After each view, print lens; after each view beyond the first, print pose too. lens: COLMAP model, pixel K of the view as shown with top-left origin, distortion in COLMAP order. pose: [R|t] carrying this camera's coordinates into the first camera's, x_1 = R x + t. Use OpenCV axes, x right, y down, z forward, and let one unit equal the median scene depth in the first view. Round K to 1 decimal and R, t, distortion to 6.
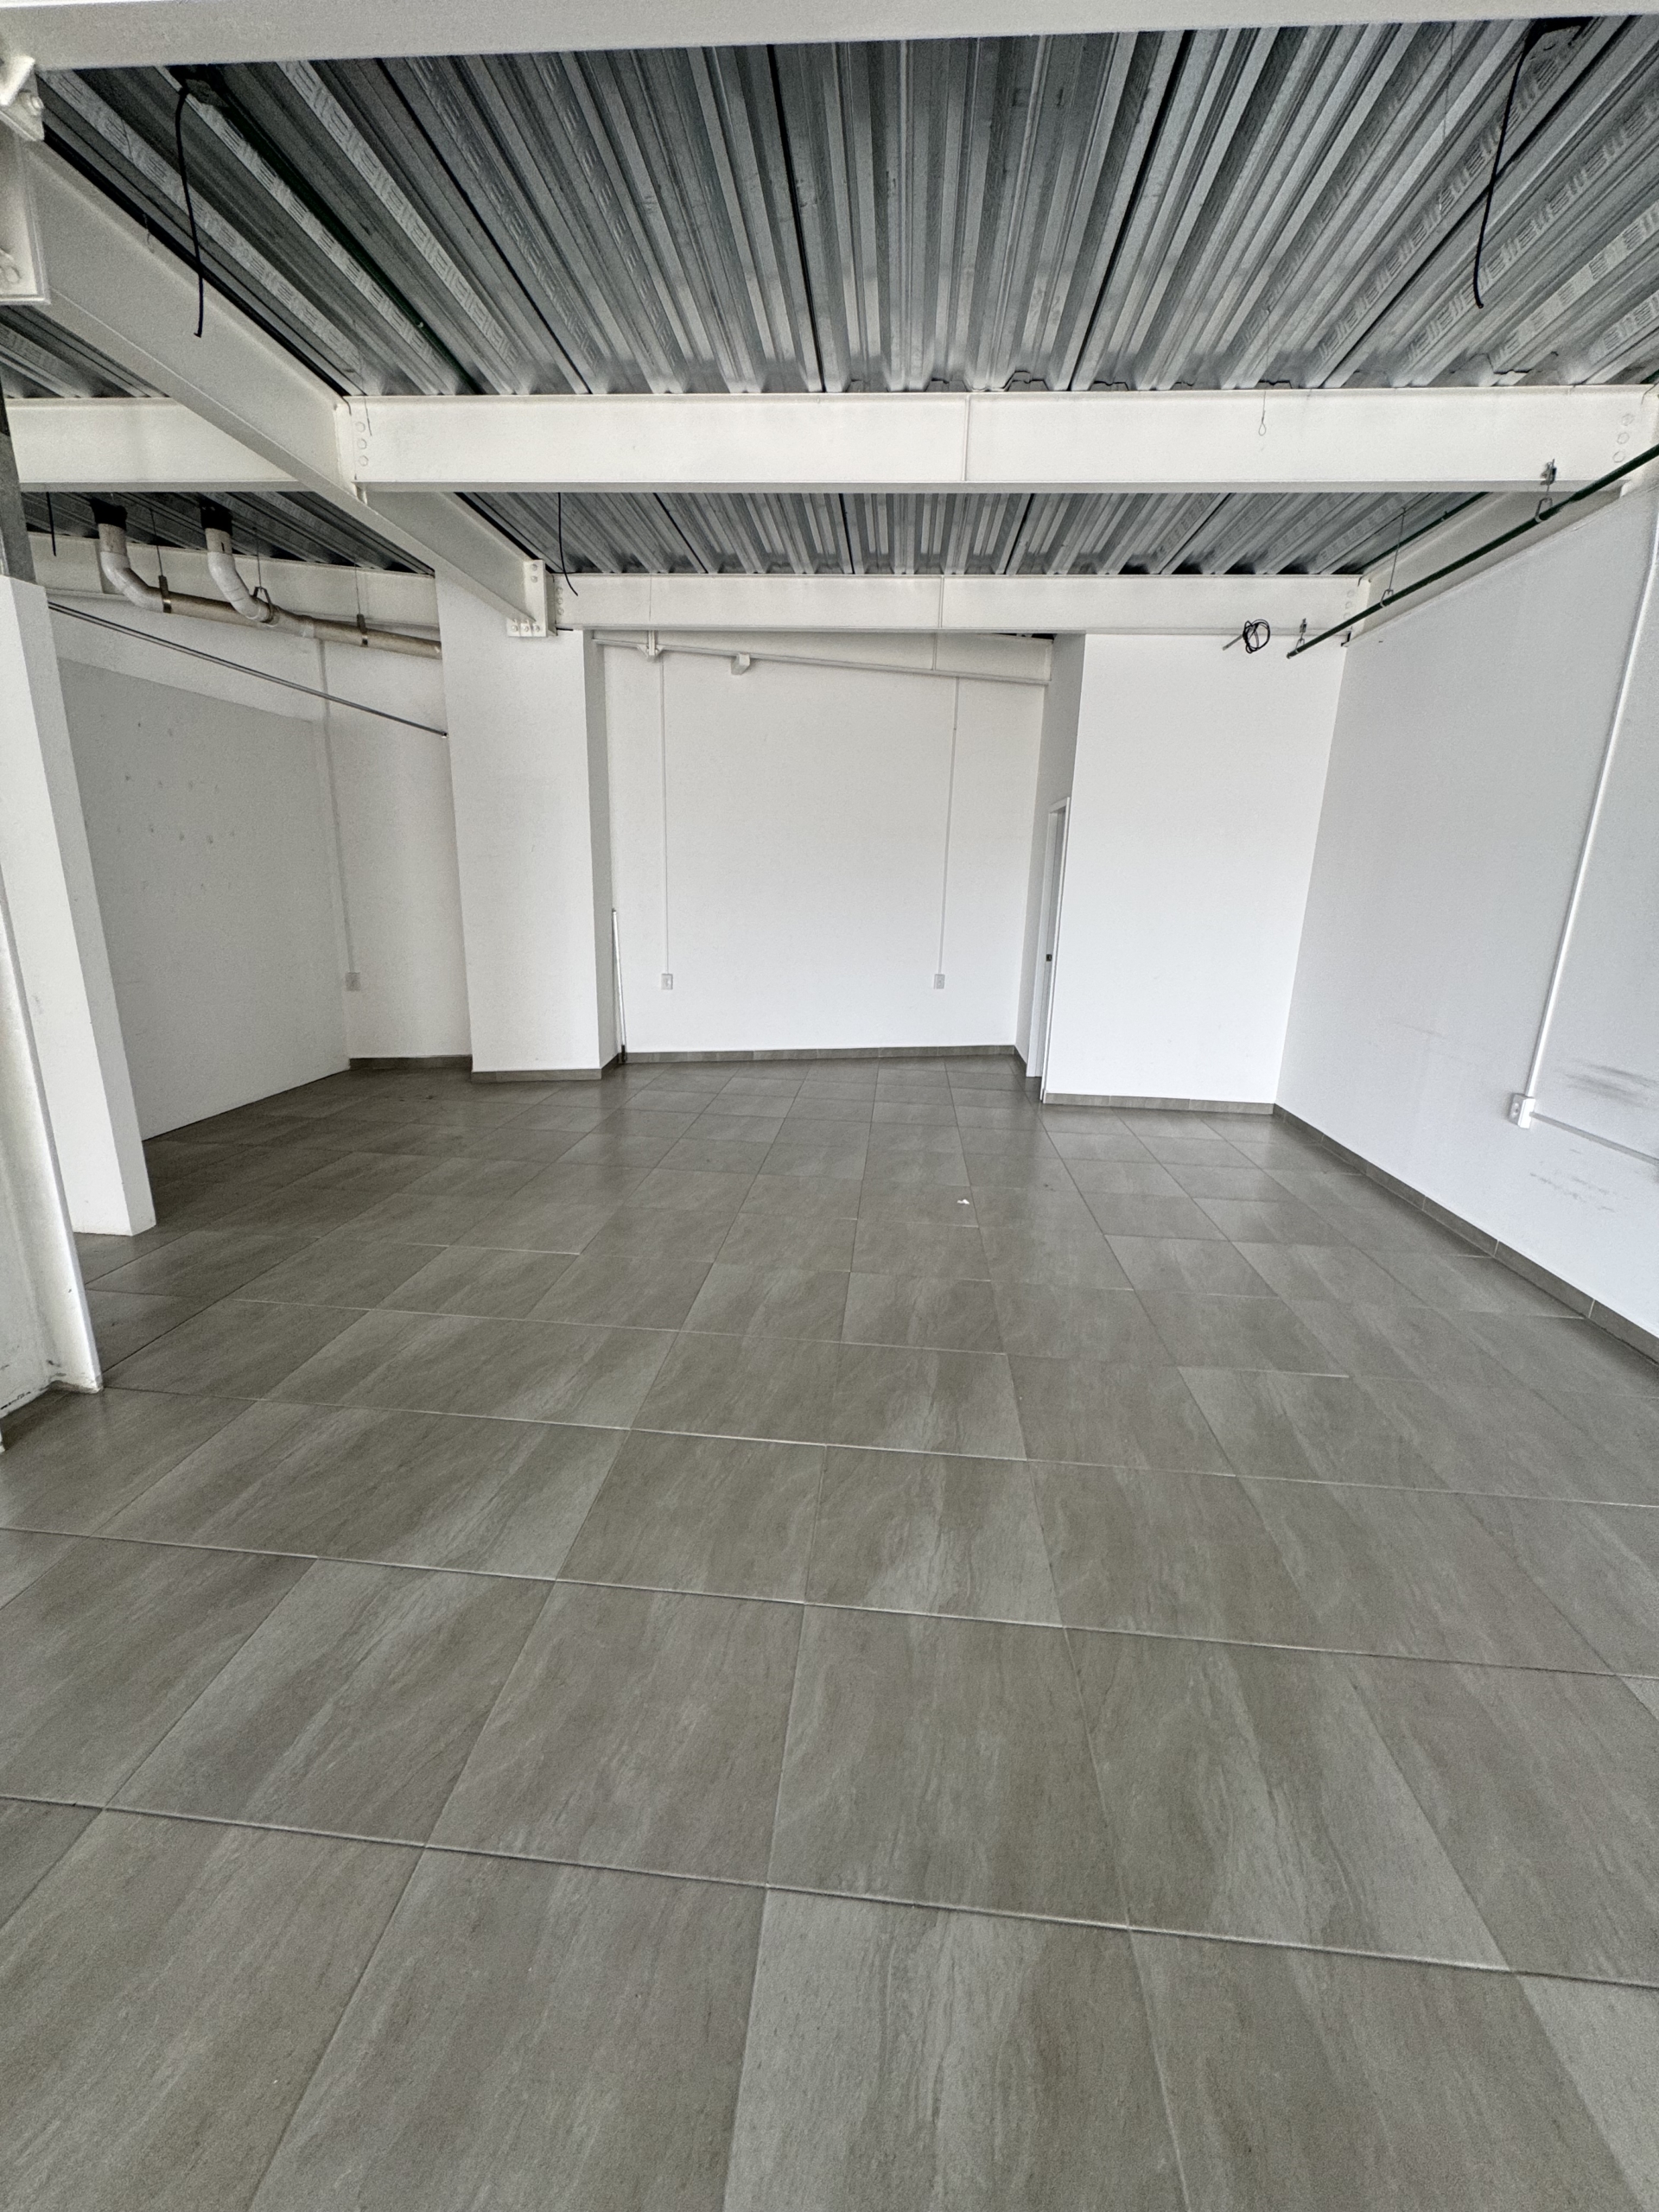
lens RADIAL K [[883.3, 0, 840.0], [0, 883.3, 1106.5], [0, 0, 1]] dist [-0.002198, -0.000119]
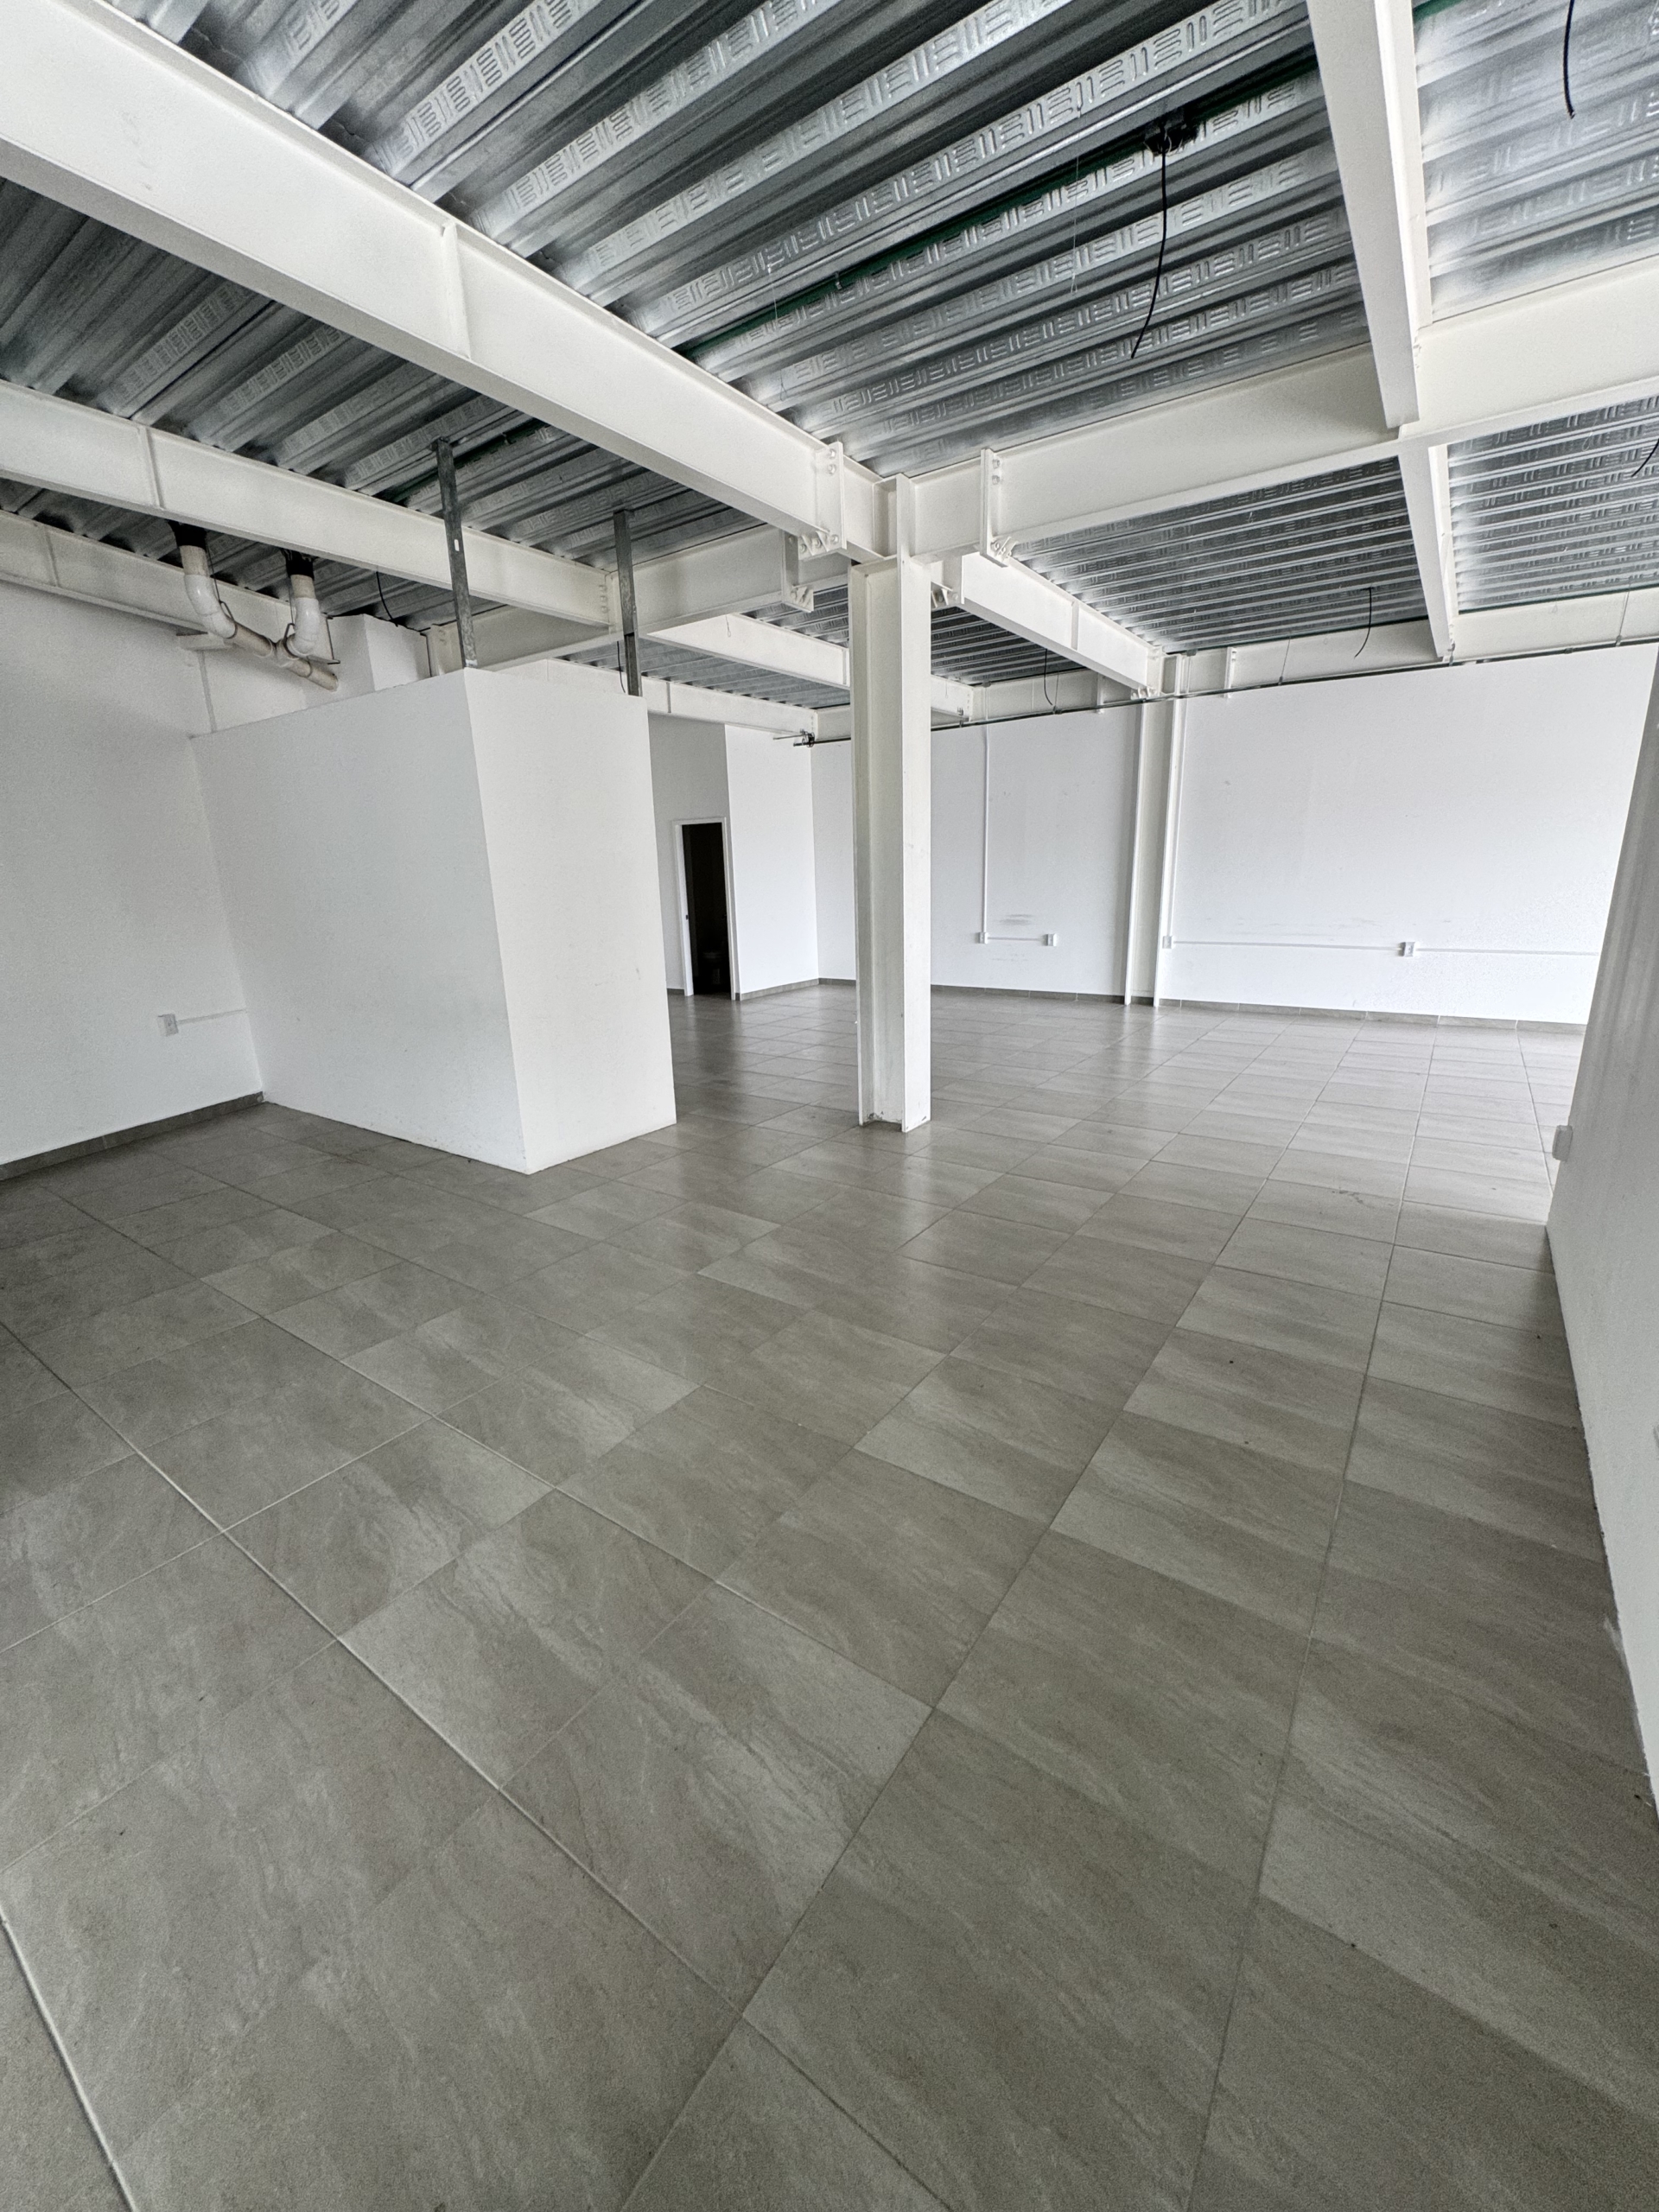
lens RADIAL K [[883.3, 0, 823.3], [0, 883.3, 1102.4], [0, 0, 1]] dist [-0.002198, -0.000119]
pose [[0.482047, -0.276830, 0.831262, -1.160440], [0.258037, 0.951548, 0.167253, -0.059102], [-0.837286, 0.133873, 0.530123, 0.009381]]
